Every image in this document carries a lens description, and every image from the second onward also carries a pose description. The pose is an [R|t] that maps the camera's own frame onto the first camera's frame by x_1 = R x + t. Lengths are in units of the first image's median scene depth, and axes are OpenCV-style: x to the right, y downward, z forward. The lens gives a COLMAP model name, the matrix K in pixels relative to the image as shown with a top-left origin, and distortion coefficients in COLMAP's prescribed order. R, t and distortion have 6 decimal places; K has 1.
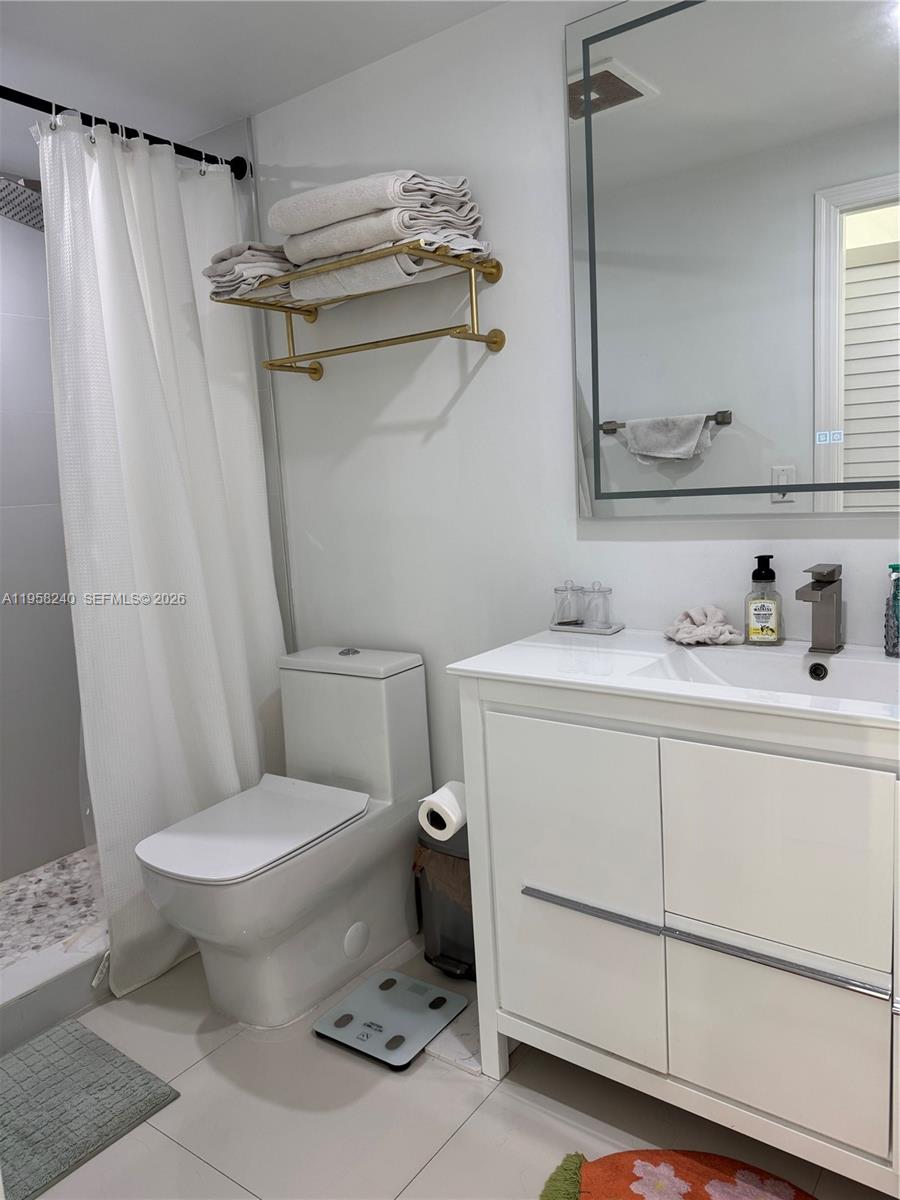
lens RADIAL K [[852.6, 0, 450.0], [0, 852.6, 600.0], [0, 0, 1]] dist [0.060295, -0.067637]
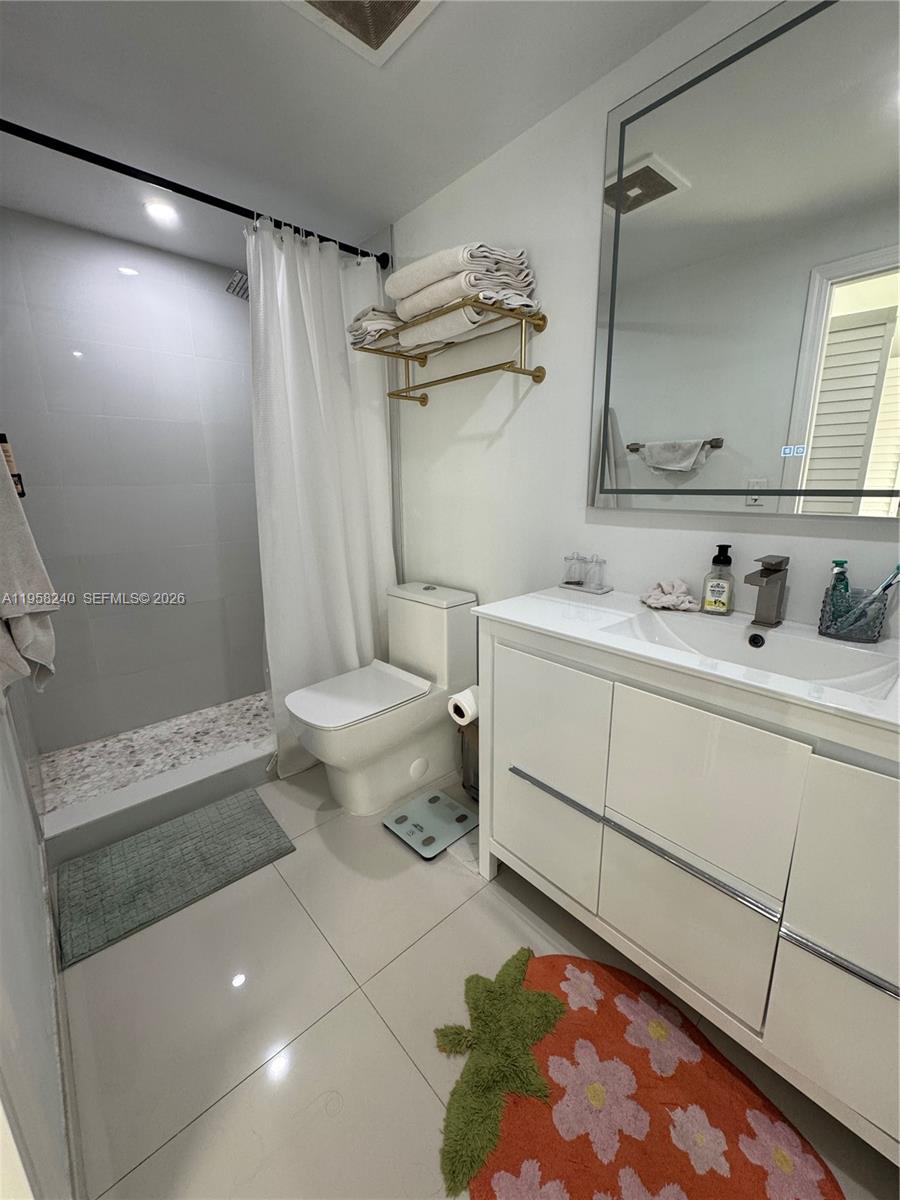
lens RADIAL K [[477.7, 0, 450.6], [0, 477.7, 596.7], [0, 0, 1]] dist [0.003487, 0.000314]
pose [[0.978074, 0.089118, -0.188225, 0.095053], [-0.070425, 0.992104, 0.103777, -0.018401], [0.195987, -0.088246, 0.976628, 0.192009]]
